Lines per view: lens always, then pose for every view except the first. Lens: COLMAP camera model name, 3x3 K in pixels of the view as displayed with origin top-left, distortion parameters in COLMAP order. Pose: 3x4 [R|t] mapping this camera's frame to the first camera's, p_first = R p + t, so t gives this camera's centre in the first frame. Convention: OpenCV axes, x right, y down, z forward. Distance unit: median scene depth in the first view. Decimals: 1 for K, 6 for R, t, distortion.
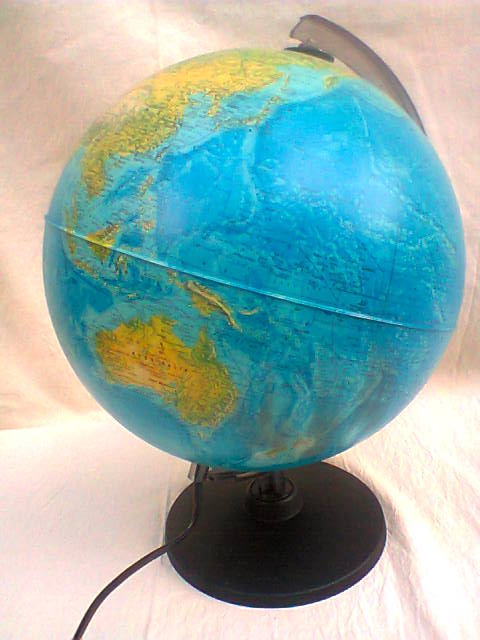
lens RADIAL K [[674.3, 0, 240.0], [0, 674.3, 320.0], [0, 0, 1]] dist [0.104283, -0.000194]
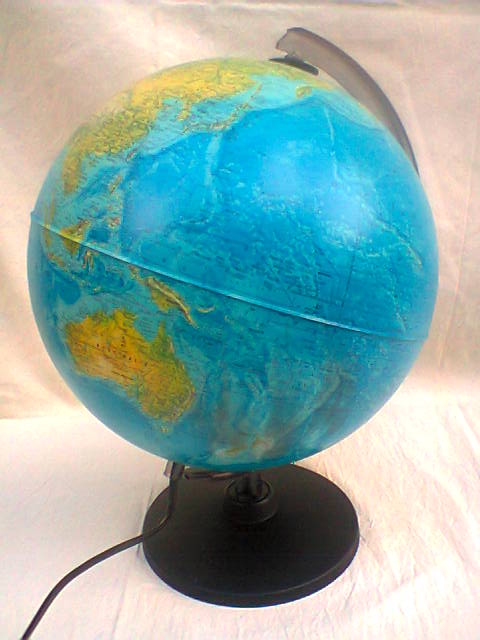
lens RADIAL K [[674.3, 0, 240.0], [0, 674.3, 320.0], [0, 0, 1]] dist [0.104283, -0.000194]
pose [[0.997313, 0.048293, -0.055090, 0.117310], [-0.049257, 0.998653, -0.016291, 0.017022], [0.054230, 0.018961, 0.998348, -0.025050]]
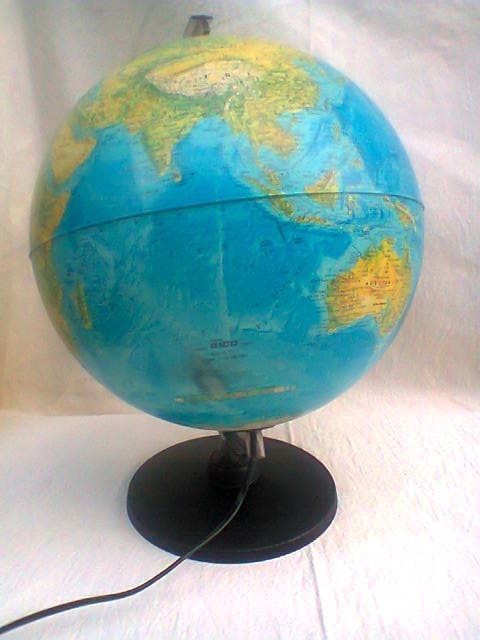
lens RADIAL K [[649.2, 0, 240.0], [0, 649.2, 320.0], [0, 0, 1]] dist [0.082385, -0.020617]
pose [[0.428345, -0.279799, 0.859205, -1.194321], [0.385620, 0.916523, 0.106219, -0.090302], [-0.817201, 0.285829, 0.500484, 0.670331]]
